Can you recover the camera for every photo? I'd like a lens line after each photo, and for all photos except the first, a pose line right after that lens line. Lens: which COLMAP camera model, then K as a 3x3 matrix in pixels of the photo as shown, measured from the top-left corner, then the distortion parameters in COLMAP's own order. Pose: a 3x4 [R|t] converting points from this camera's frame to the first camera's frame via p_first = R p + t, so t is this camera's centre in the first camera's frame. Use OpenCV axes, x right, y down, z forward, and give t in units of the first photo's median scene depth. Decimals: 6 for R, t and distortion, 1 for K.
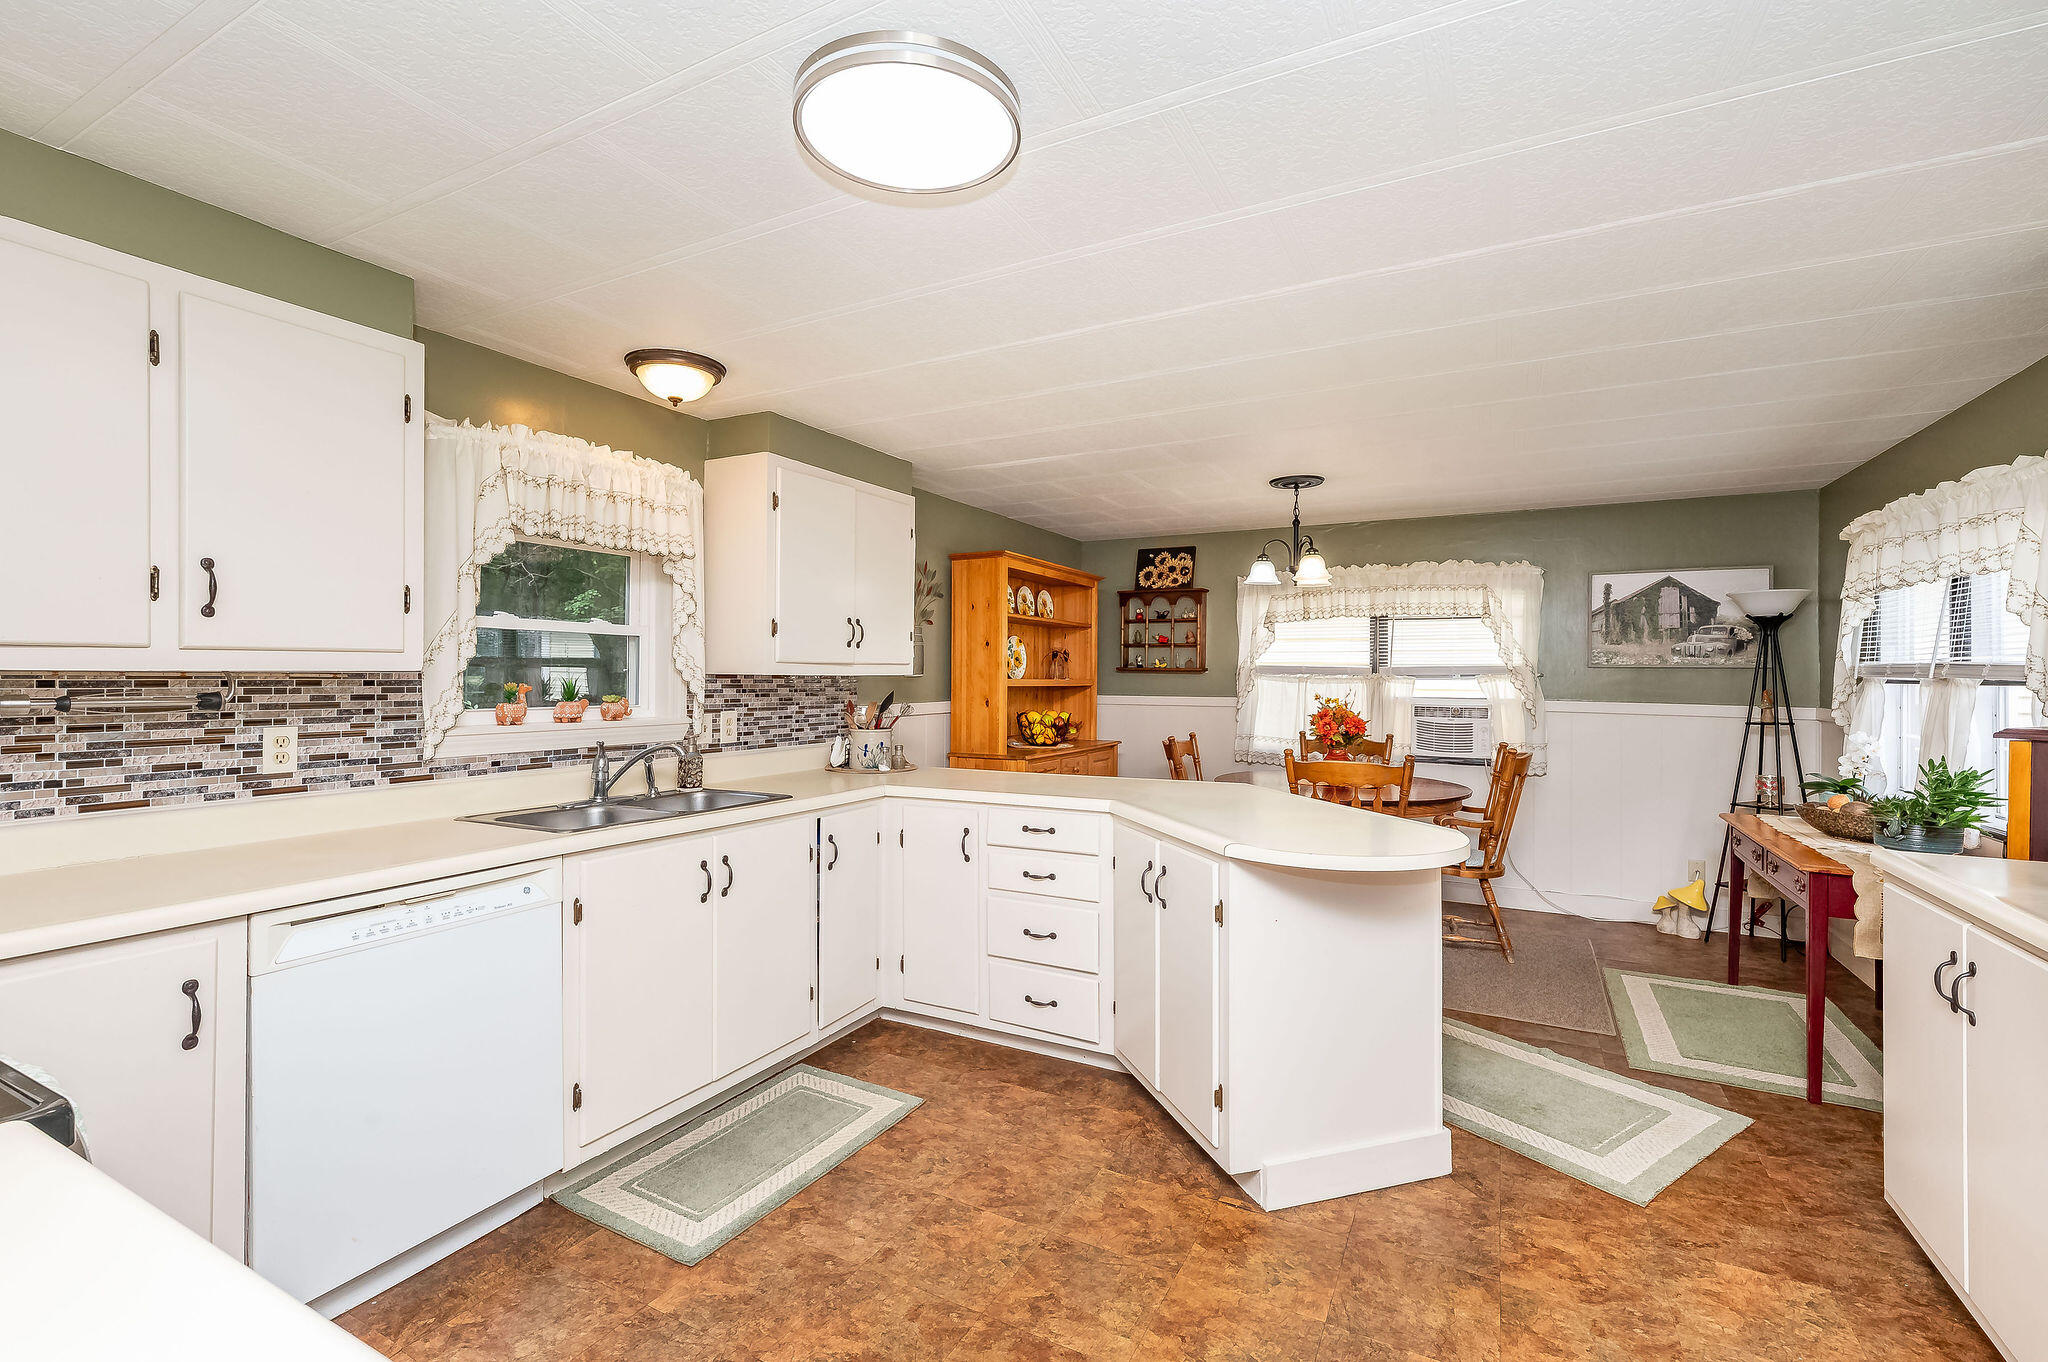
lens RADIAL K [[891.5, 0, 1027.6], [0, 891.5, 675.0], [0, 0, 1]] dist [0.000036, 0.000154]
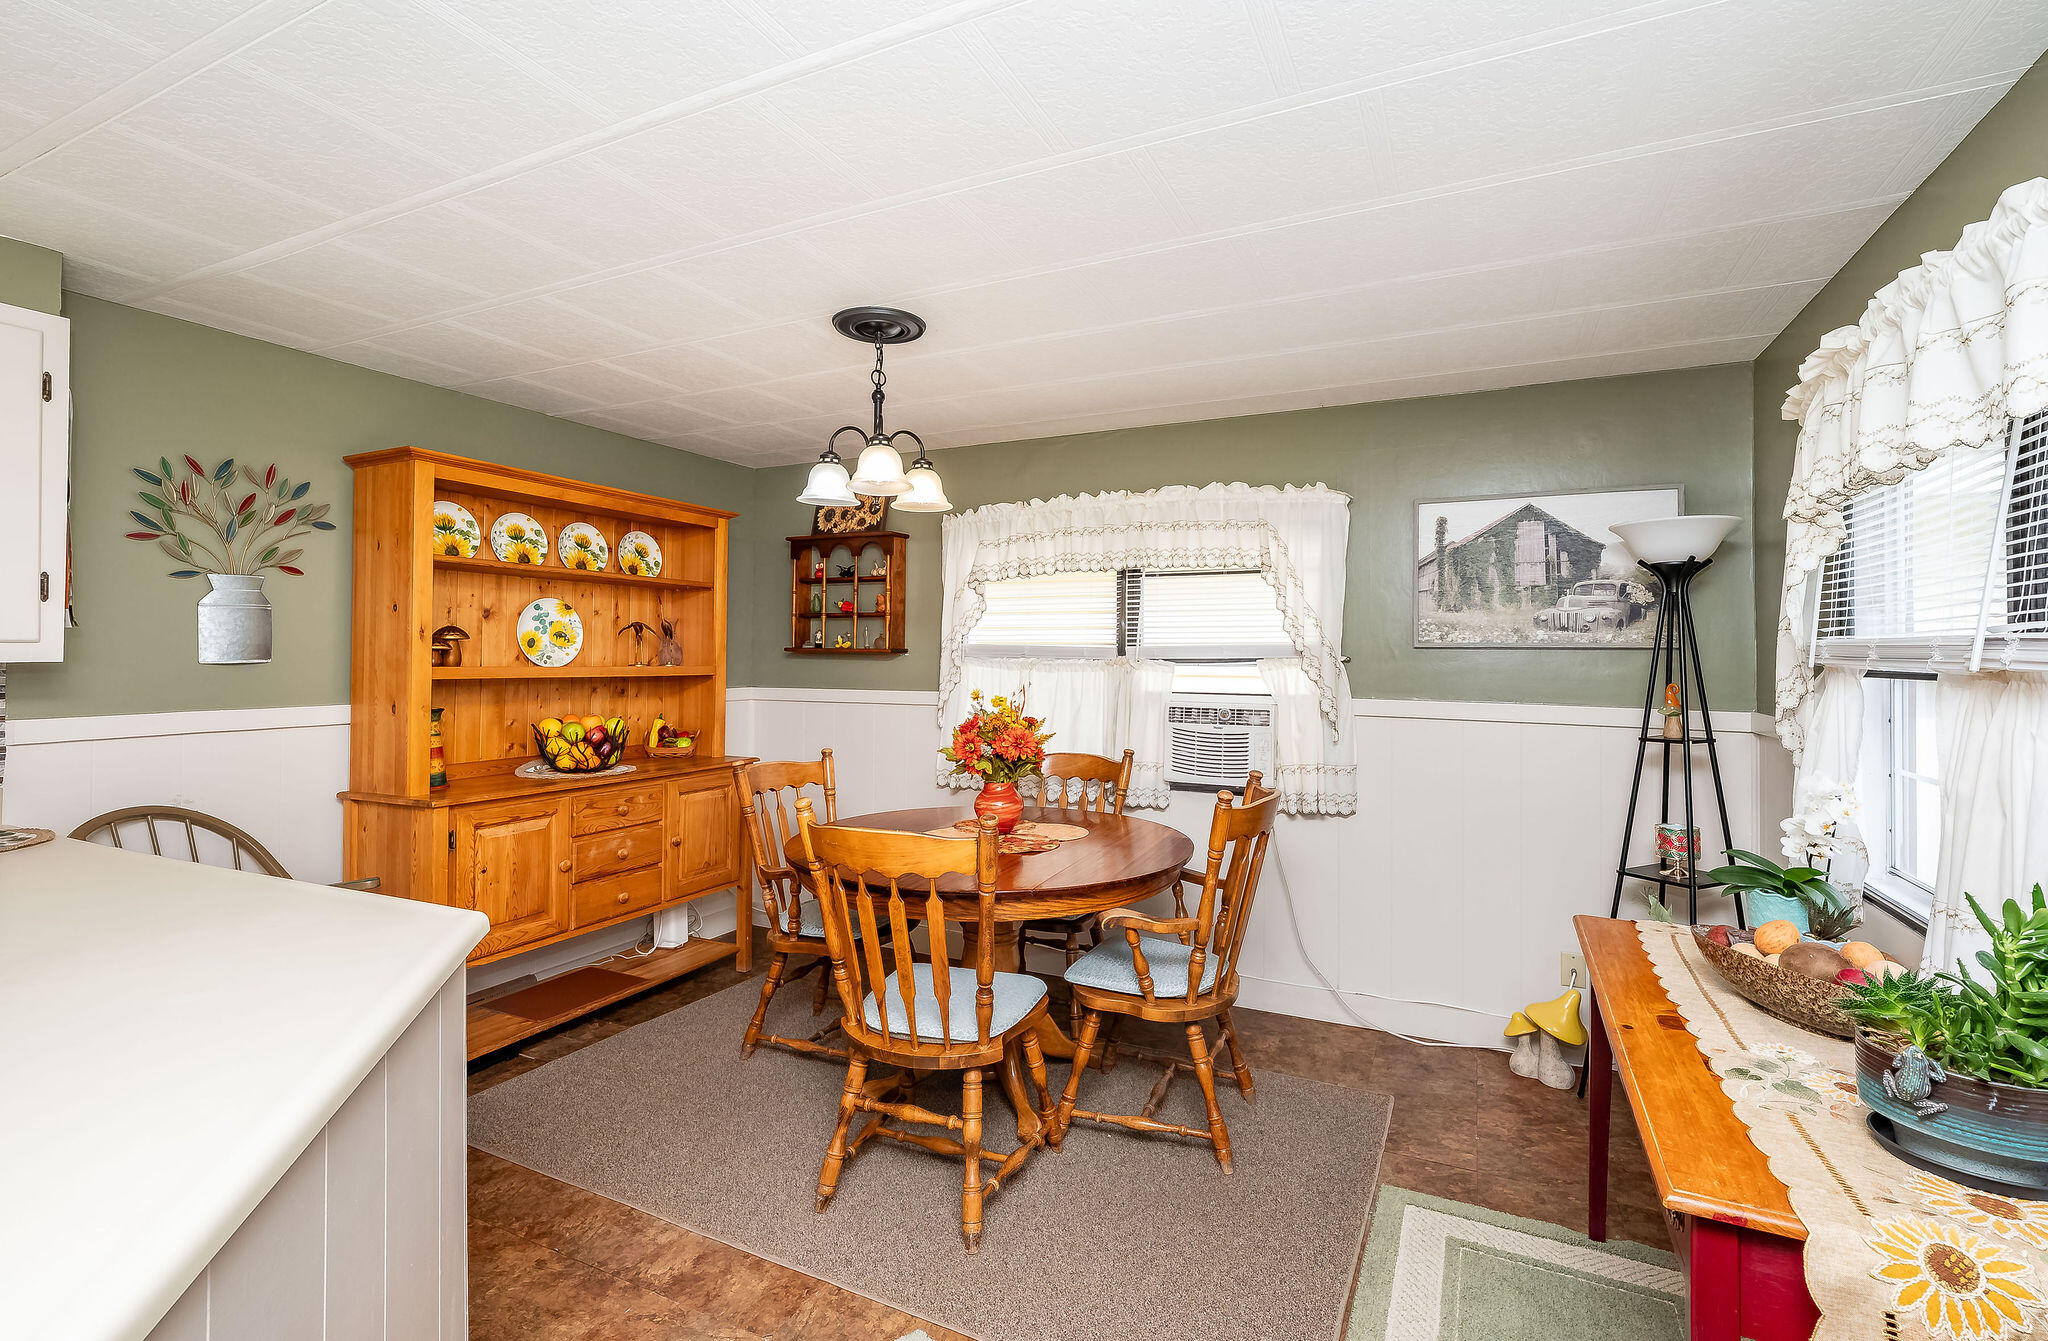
lens RADIAL K [[895.4, 0, 1055.6], [0, 895.4, 647.4], [0, 0, 1]] dist [0.000963, 0.000084]
pose [[0.998952, -0.000487, 0.045765, 0.352338], [0.000907, 0.999958, -0.009167, -0.002813], [-0.045759, 0.009199, 0.998910, 0.377821]]
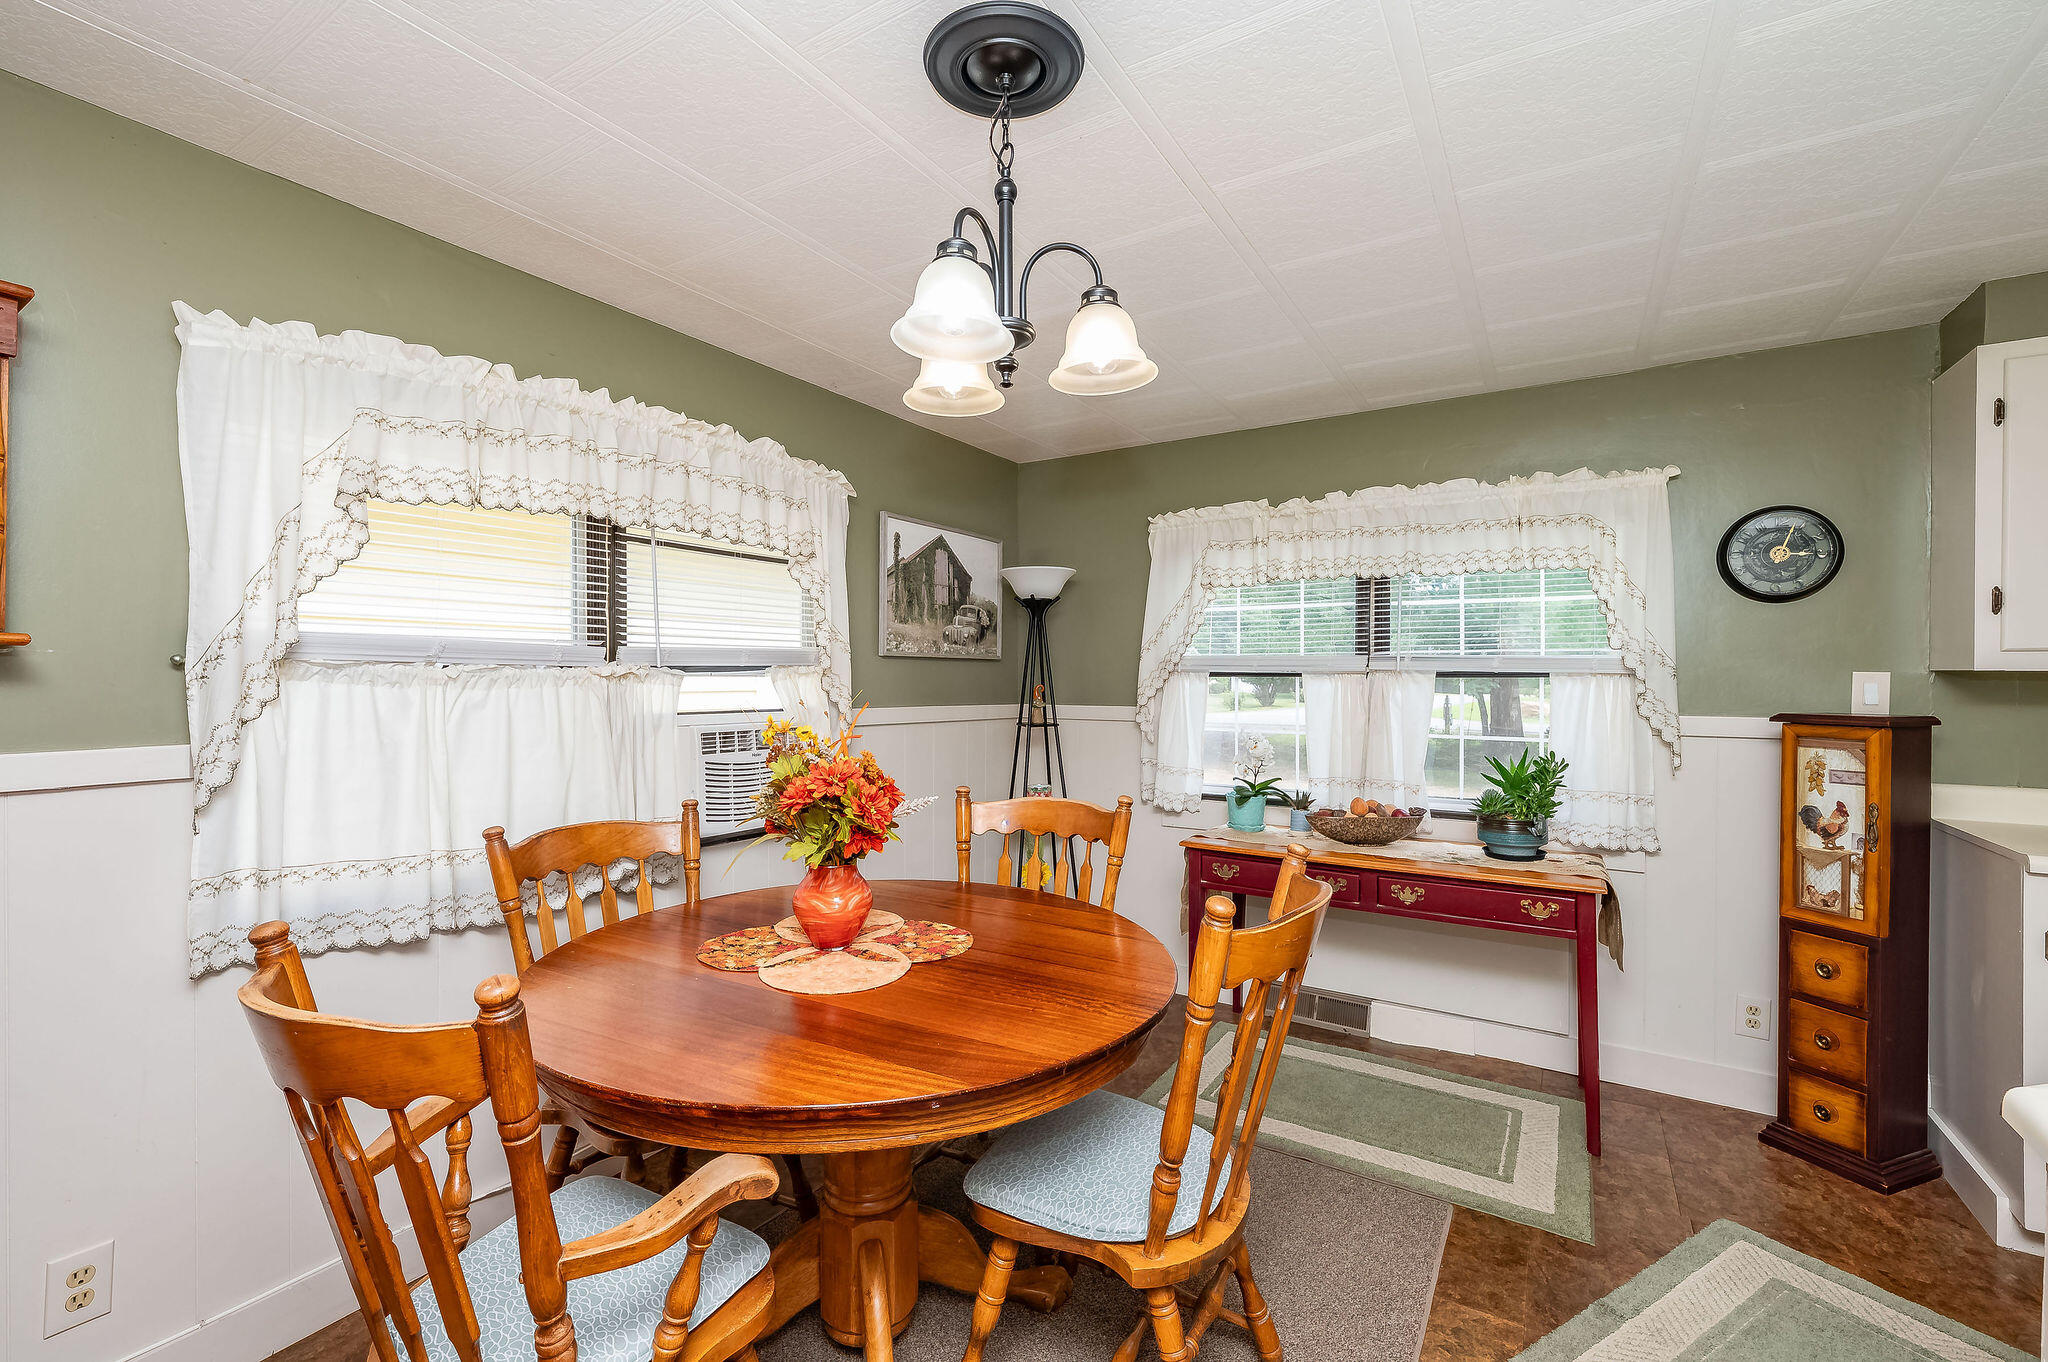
lens RADIAL K [[891.5, 0, 1027.6], [0, 891.5, 675.0], [0, 0, 1]] dist [0.000036, 0.000154]
pose [[0.074689, -0.002373, 0.997204, -0.017426], [0.000098, 0.999997, 0.002372, 0.004294], [-0.997207, -0.000079, 0.074689, 0.874392]]
